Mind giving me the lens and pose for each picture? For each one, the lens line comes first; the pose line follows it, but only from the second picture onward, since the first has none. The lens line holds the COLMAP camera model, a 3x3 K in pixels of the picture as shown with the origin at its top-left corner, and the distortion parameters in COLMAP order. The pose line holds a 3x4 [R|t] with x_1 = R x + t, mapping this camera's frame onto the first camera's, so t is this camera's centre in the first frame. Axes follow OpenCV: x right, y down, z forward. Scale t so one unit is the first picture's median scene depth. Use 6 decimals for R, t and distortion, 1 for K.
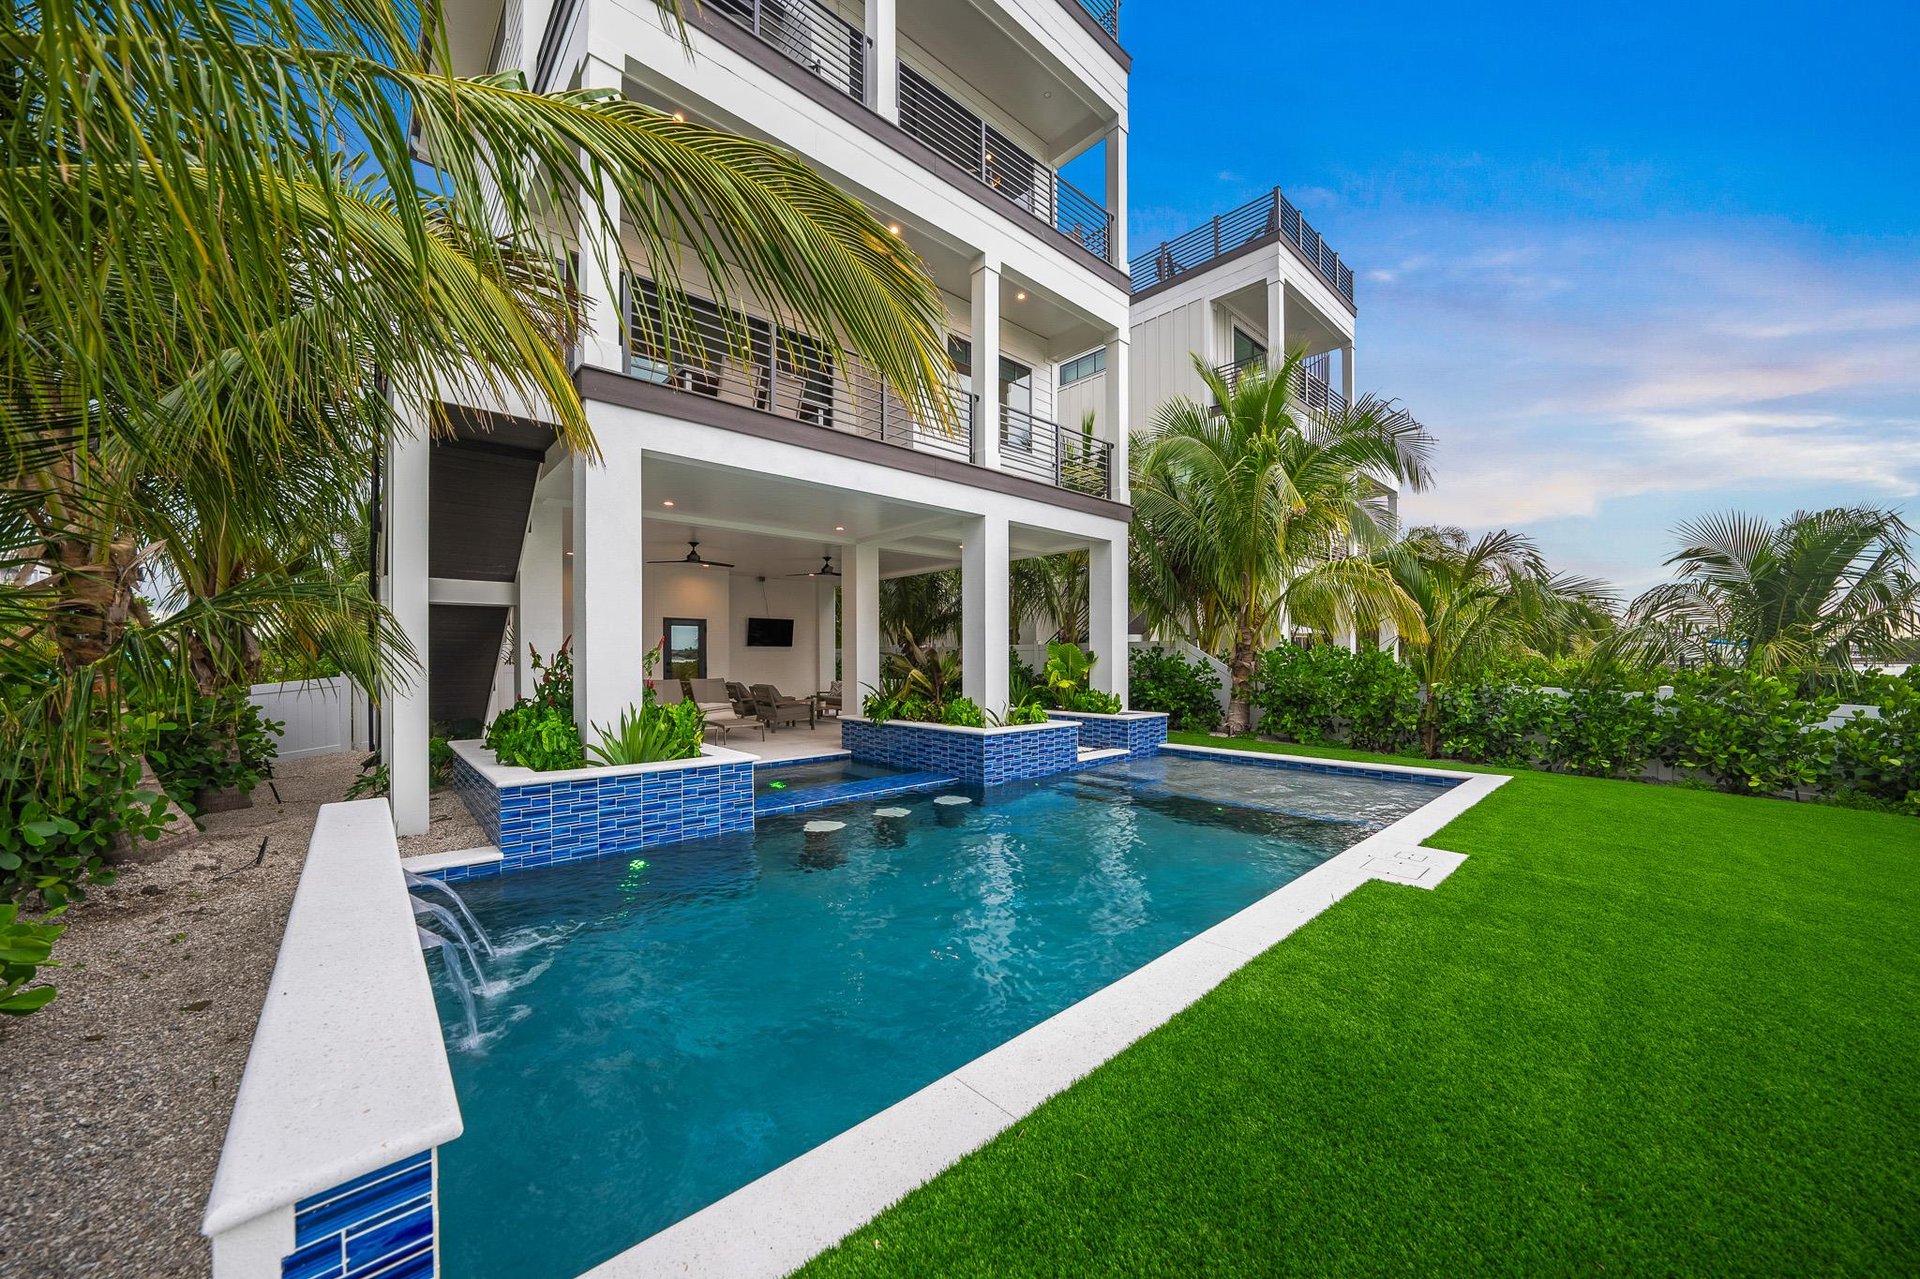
lens RADIAL K [[662.8, 0, 958.2], [0, 662.8, 647.1], [0, 0, 1]] dist [0.000931, 0.000403]
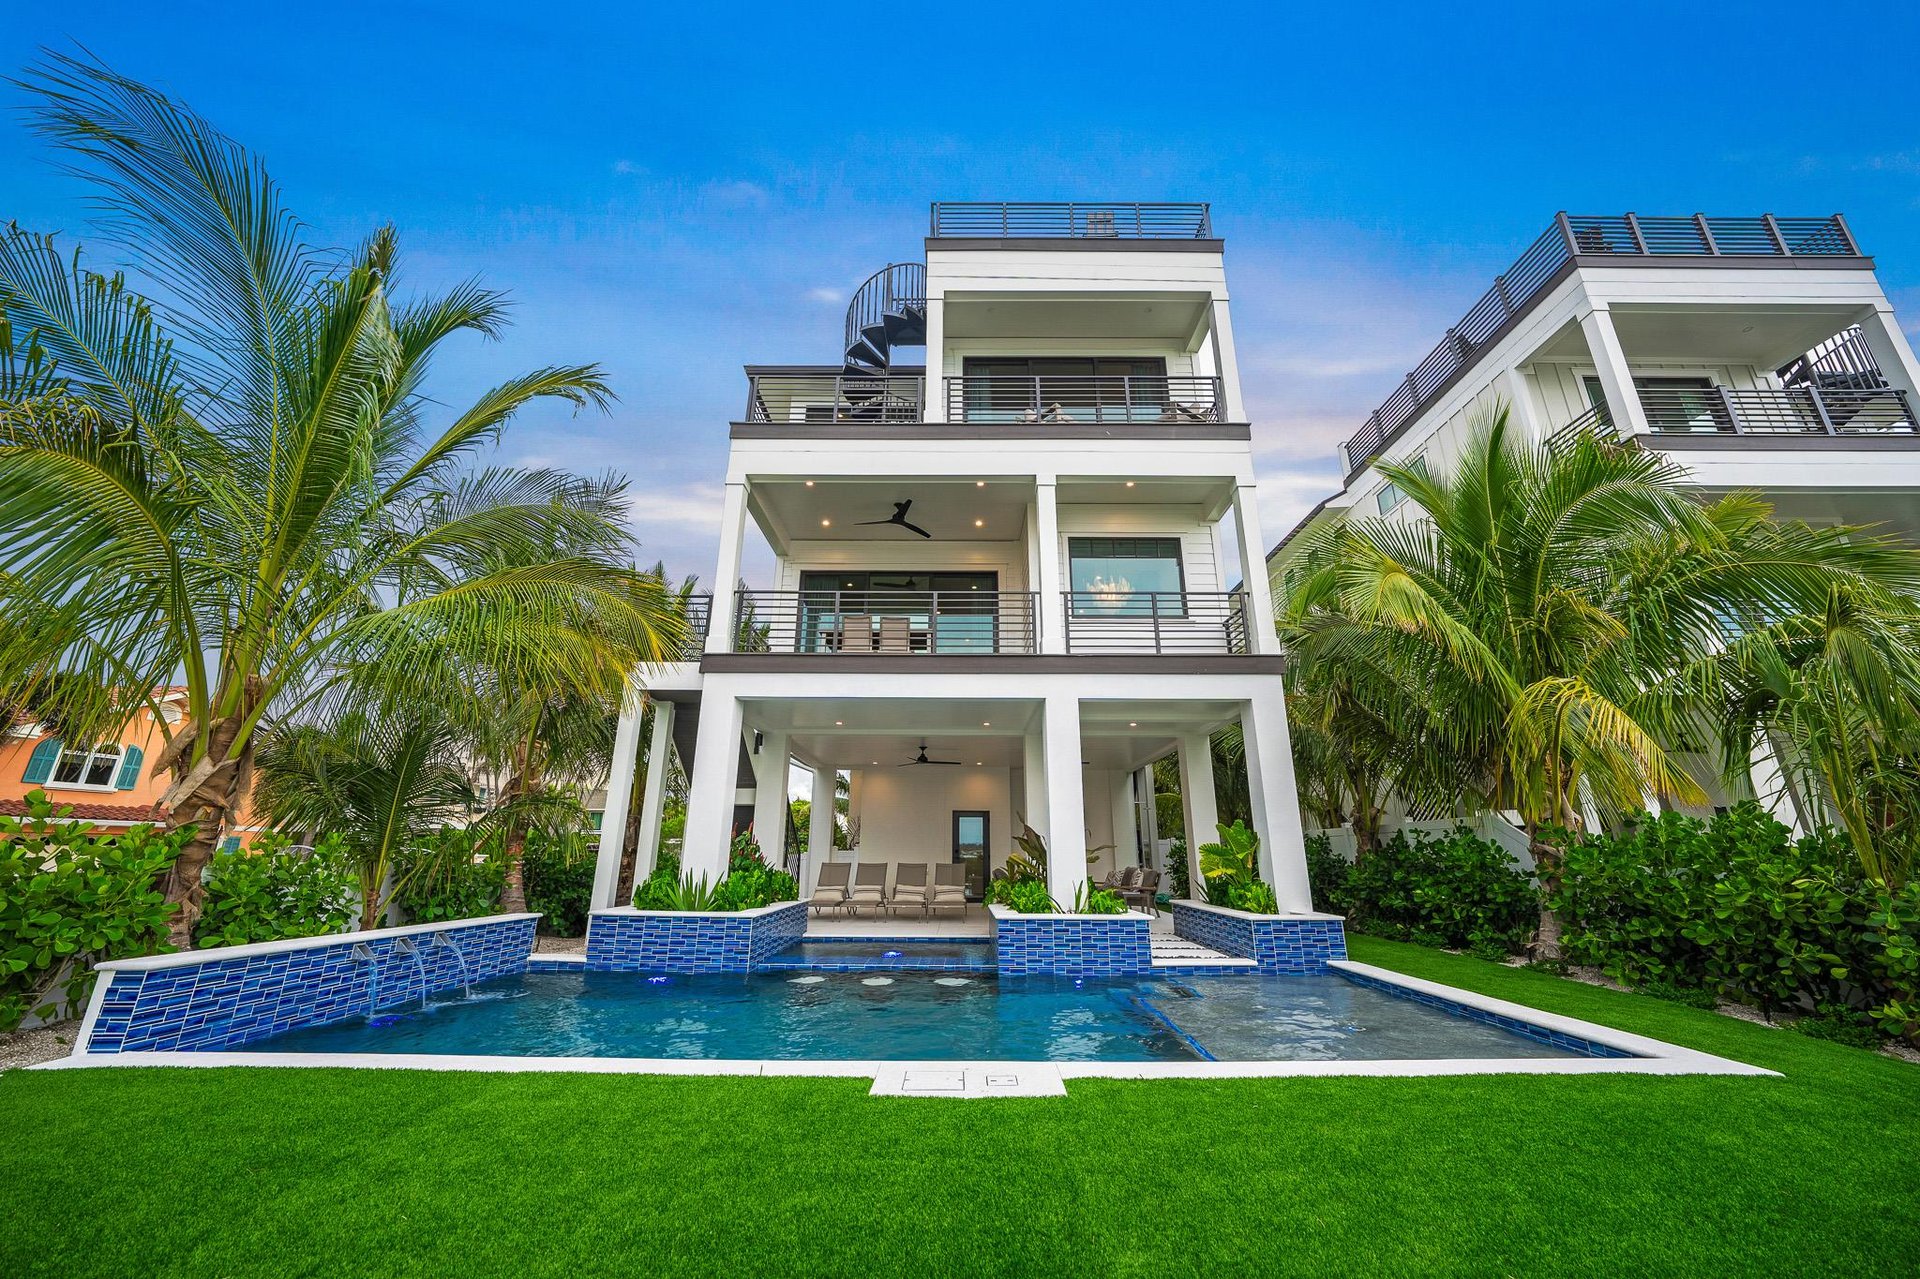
lens RADIAL K [[677.4, 0, 960.0], [0, 677.4, 639.5], [0, 0, 1]] dist [0.000348, 0.000119]
pose [[0.746059, -0.194744, -0.636766, 0.599997], [0.002060, 0.956948, -0.290252, 0.021641], [0.665877, 0.215233, 0.714341, 0.120259]]
